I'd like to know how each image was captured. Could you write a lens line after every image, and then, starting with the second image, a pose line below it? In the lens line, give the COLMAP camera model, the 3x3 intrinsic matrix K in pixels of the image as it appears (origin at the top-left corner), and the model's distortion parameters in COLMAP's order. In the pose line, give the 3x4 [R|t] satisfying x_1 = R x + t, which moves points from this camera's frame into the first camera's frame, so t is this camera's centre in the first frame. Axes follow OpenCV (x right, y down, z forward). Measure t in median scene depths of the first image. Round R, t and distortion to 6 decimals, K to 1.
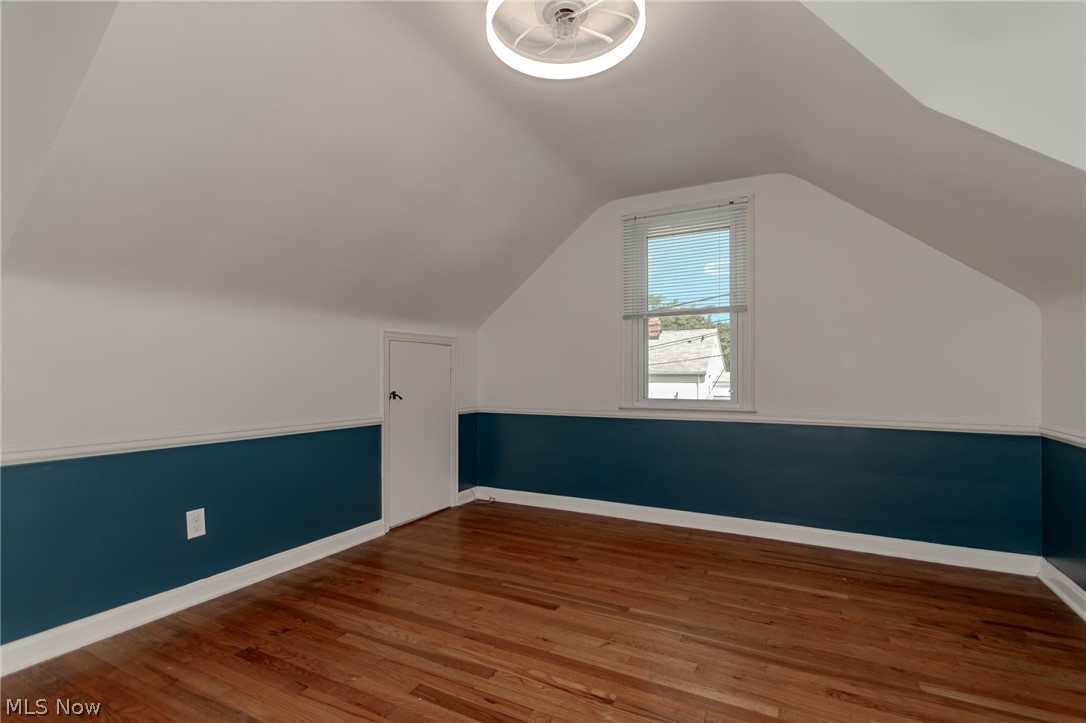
lens RADIAL K [[502.2, 0, 543.4], [0, 502.2, 360.7], [0, 0, 1]] dist [0.006723, -0.004886]
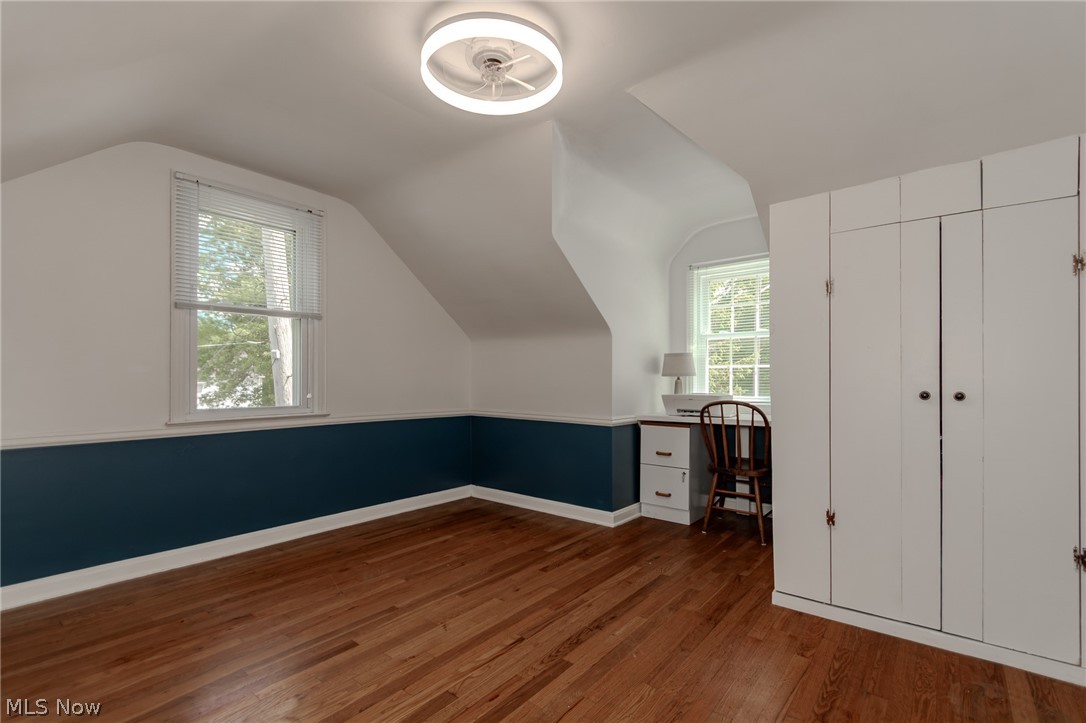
lens RADIAL K [[502.2, 0, 538.4], [0, 502.2, 369.4], [0, 0, 1]] dist [0.006723, -0.004886]
pose [[0.189437, 0.019807, 0.981693, -0.736142], [-0.030128, 0.999443, -0.014351, 0.009171], [-0.981431, -0.026858, 0.189928, 0.482853]]
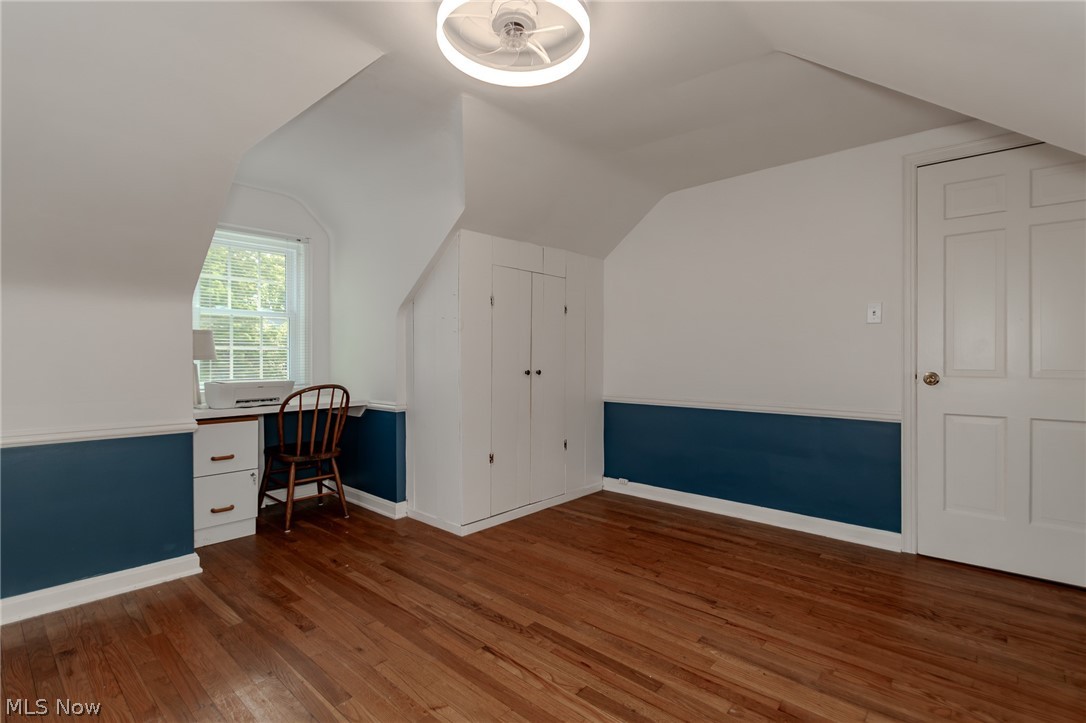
lens RADIAL K [[502.2, 0, 539.9], [0, 502.2, 361.0], [0, 0, 1]] dist [0.006723, -0.004886]
pose [[-0.971636, -0.003994, 0.236449, -0.177054], [-0.009484, 0.999711, -0.022087, 0.018997], [-0.236293, -0.023703, -0.971393, 1.400372]]
